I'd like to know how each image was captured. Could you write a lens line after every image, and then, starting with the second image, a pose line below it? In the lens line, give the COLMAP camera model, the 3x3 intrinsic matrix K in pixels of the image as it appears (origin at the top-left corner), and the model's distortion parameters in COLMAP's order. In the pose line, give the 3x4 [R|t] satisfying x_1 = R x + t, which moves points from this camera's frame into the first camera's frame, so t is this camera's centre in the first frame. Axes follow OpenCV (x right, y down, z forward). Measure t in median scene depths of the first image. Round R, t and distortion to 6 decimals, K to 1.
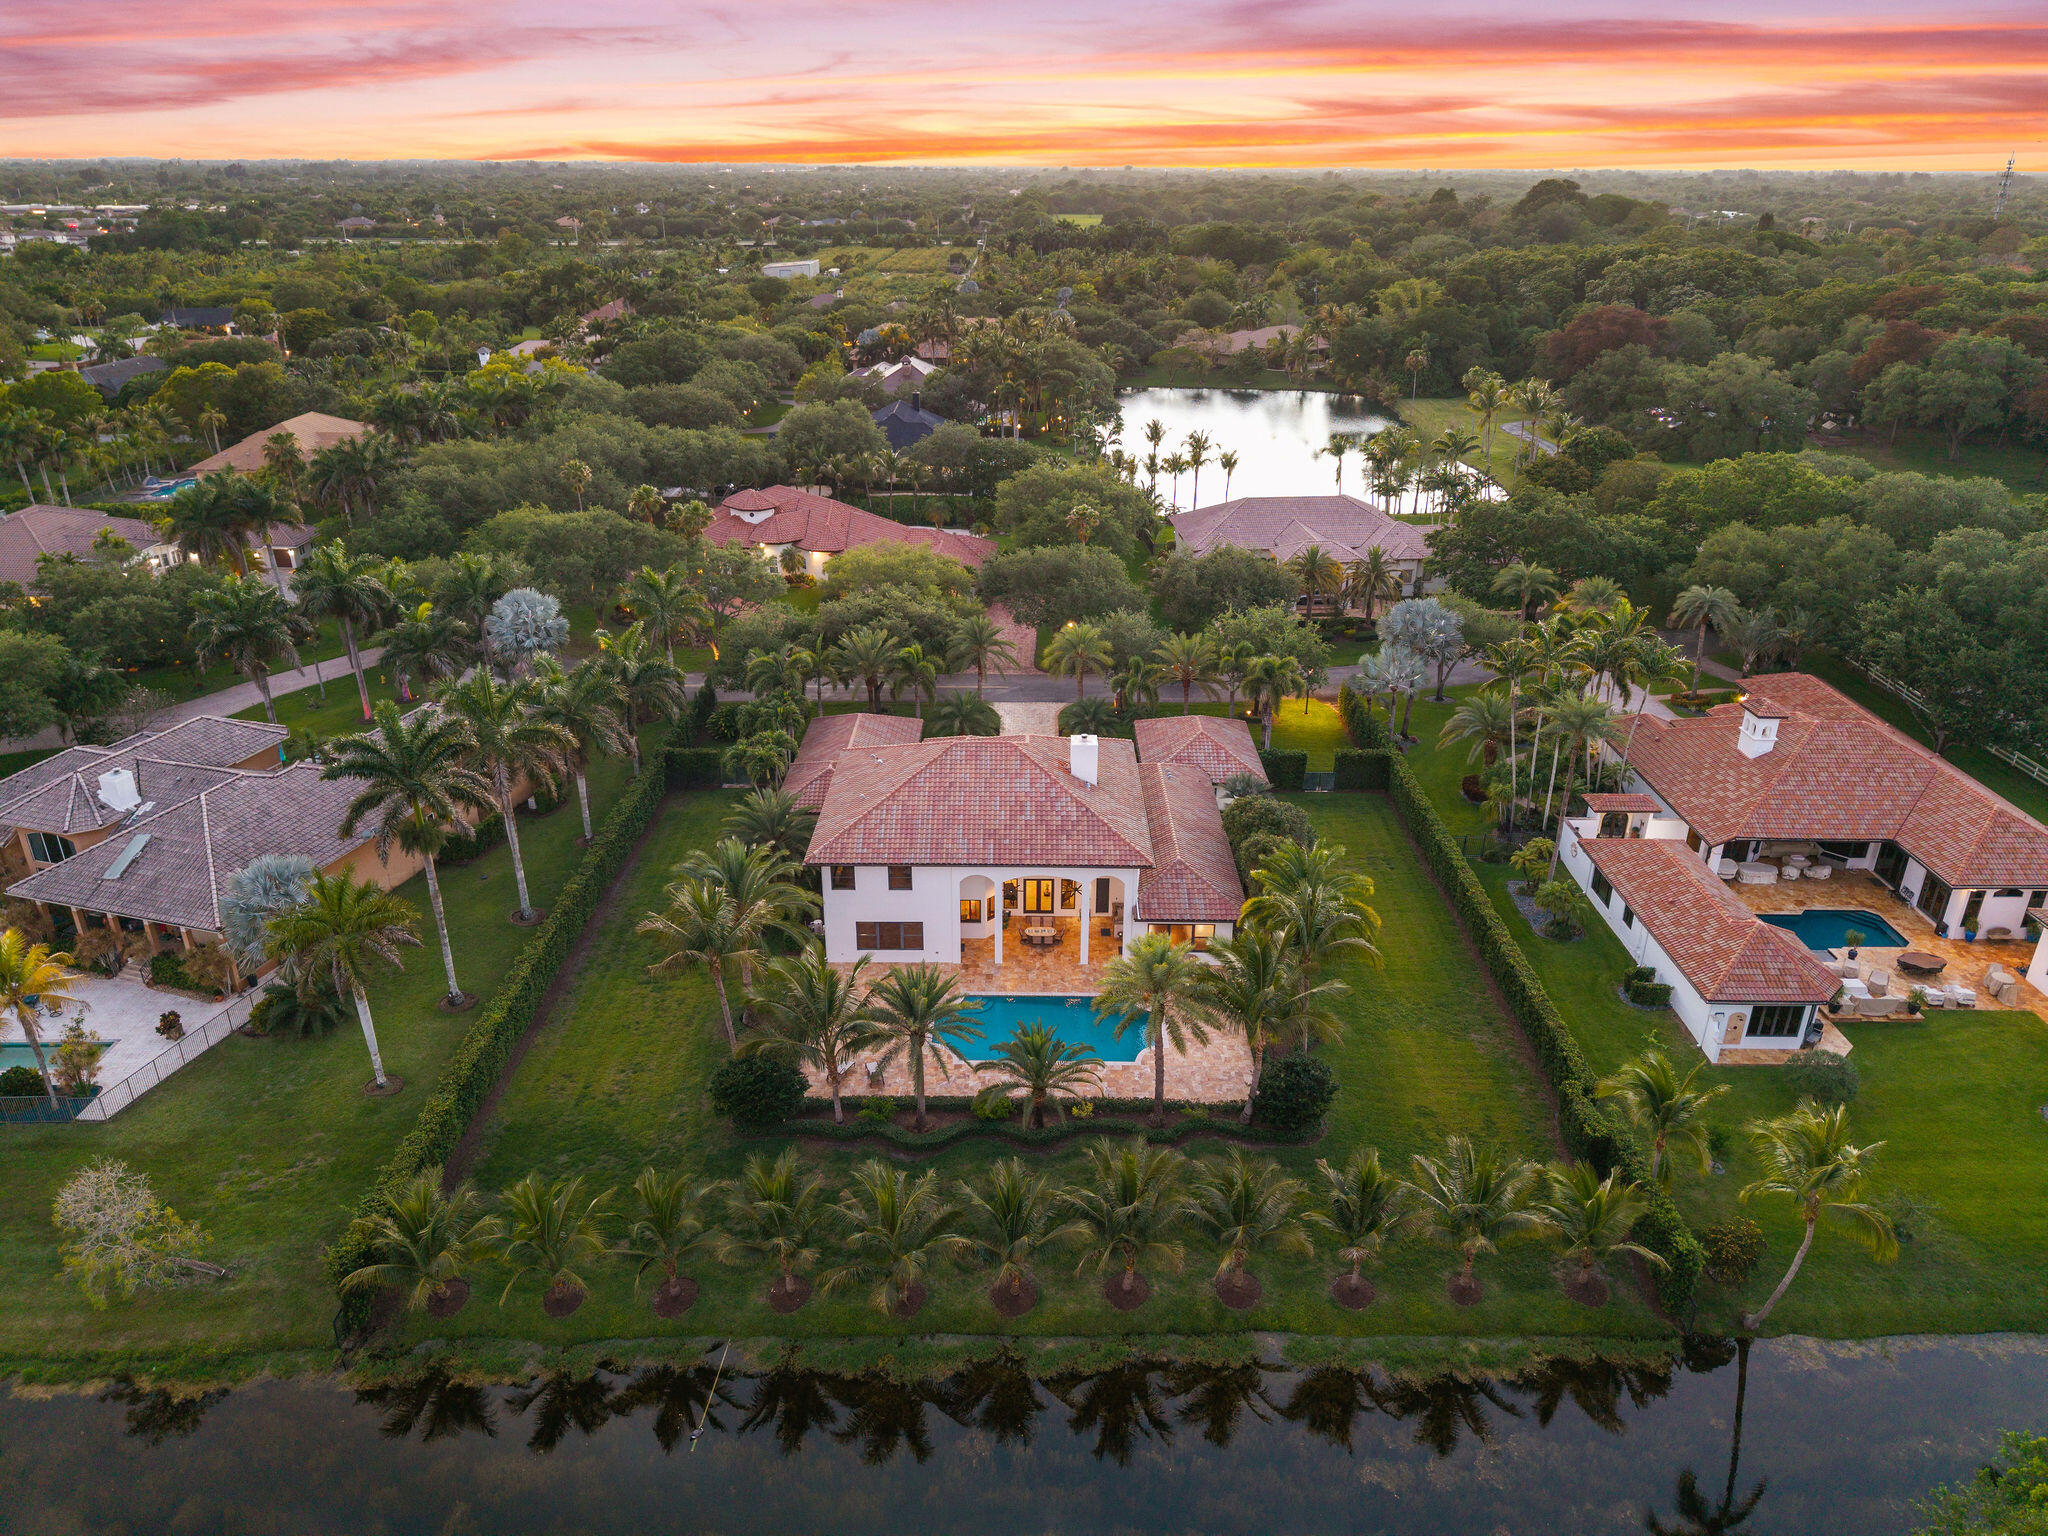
lens RADIAL K [[1391.6, 0, 1024.0], [0, 1391.6, 768.0], [0, 0, 1]] dist [0.004523, -0.000652]
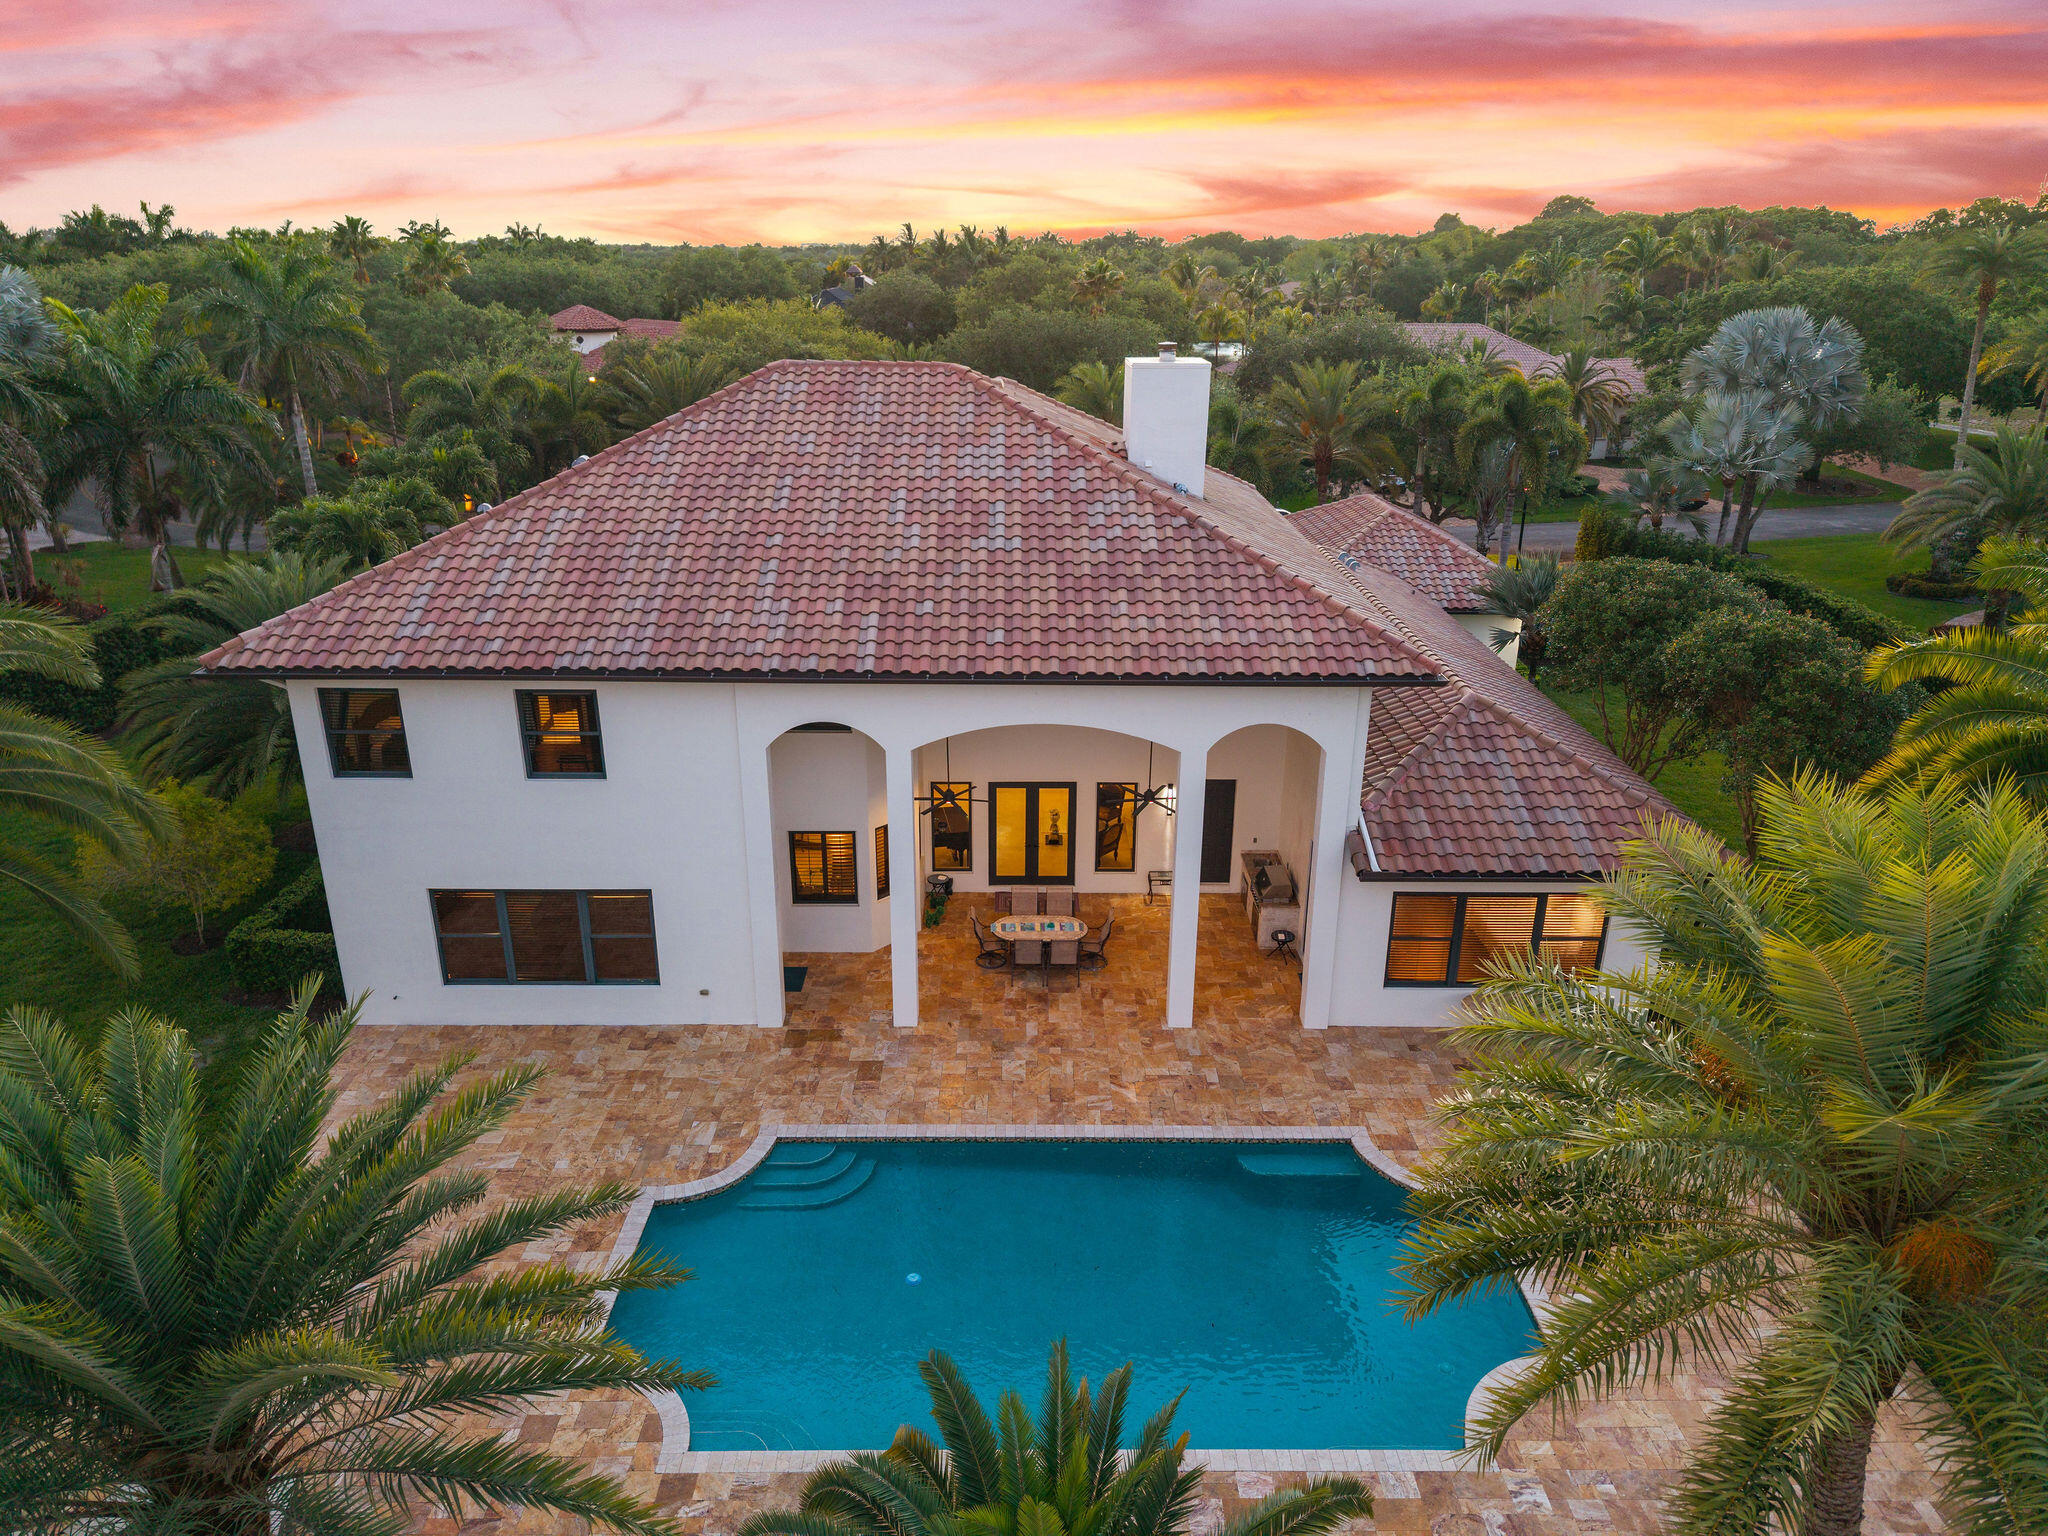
lens RADIAL K [[1390.1, 0, 1035.3], [0, 1390.1, 815.3], [0, 0, 1]] dist [-0.039020, -0.001034]
pose [[0.999803, -0.002672, 0.019656, 0.004600], [0.003071, 0.999789, -0.020293, 0.096223], [-0.019597, 0.020350, 0.999601, 0.666101]]
